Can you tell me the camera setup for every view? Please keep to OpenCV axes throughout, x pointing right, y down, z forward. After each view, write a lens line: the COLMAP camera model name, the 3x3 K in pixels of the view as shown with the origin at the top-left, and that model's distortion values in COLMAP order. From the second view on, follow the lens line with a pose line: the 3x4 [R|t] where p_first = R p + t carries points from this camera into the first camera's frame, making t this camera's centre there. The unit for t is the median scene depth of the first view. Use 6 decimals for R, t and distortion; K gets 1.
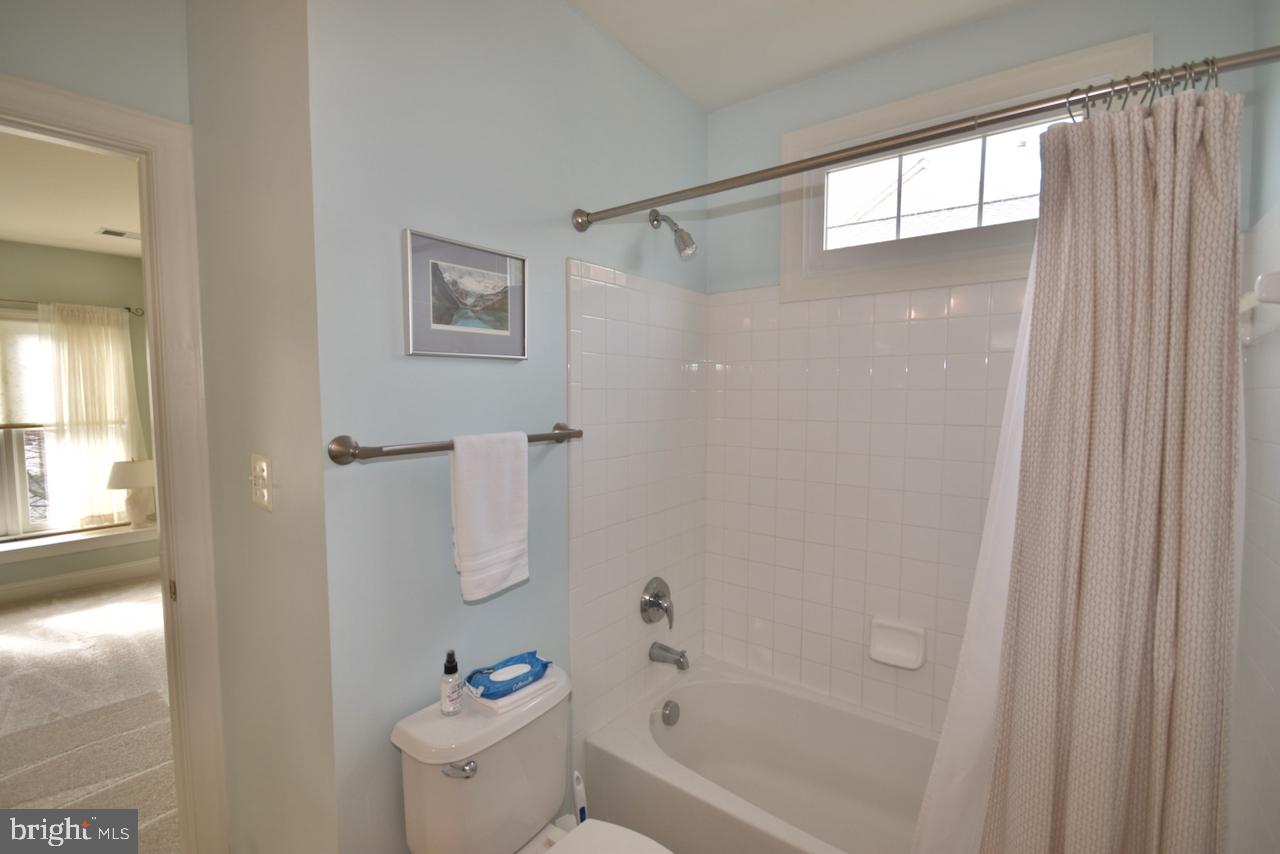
lens RADIAL K [[563.1, 0, 640.9], [0, 563.1, 432.2], [0, 0, 1]] dist [0.006973, -0.009664]
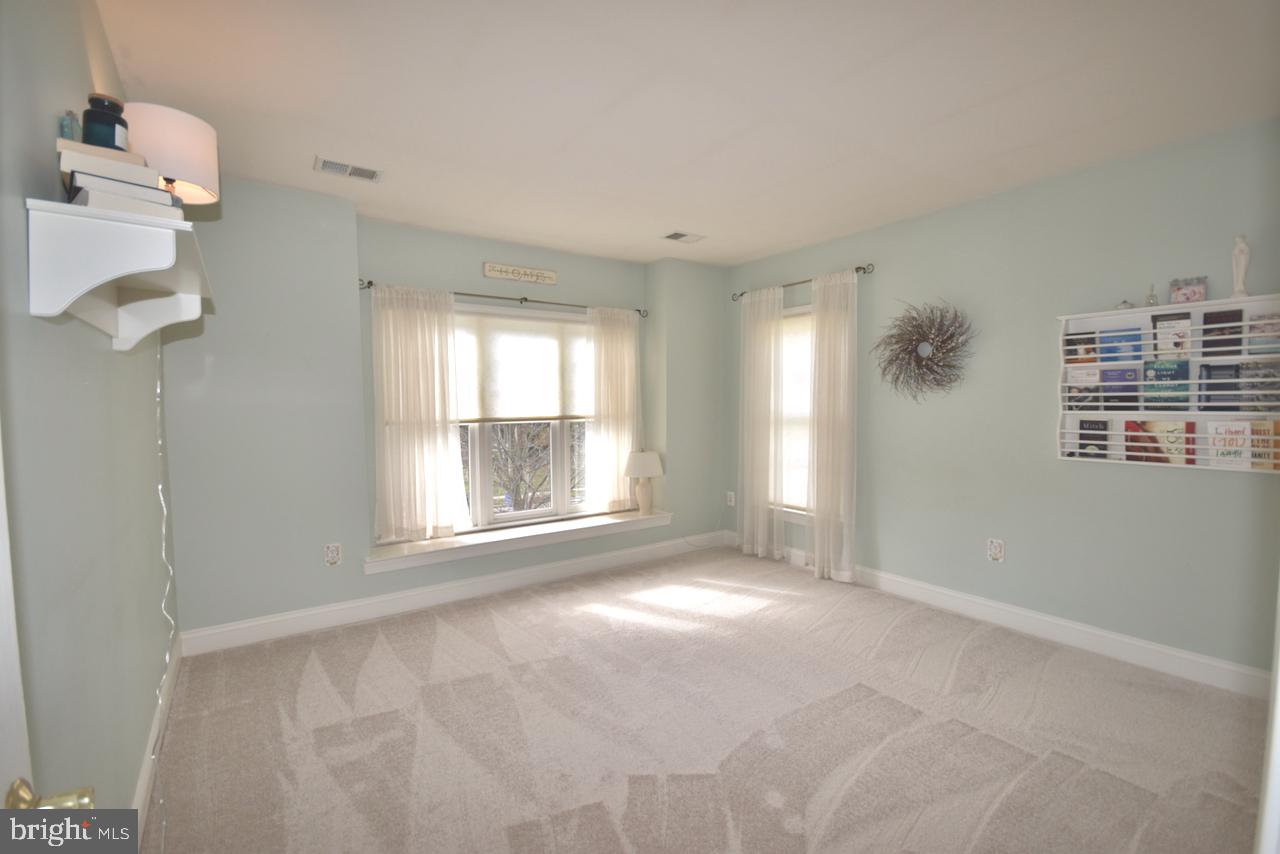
lens RADIAL K [[563.1, 0, 640.9], [0, 563.1, 432.2], [0, 0, 1]] dist [0.006973, -0.009664]
pose [[0.957195, 0.011511, -0.289215, -0.631202], [-0.015416, 0.999818, -0.011227, 0.028143], [0.289033, 0.015205, 0.957198, -0.035985]]
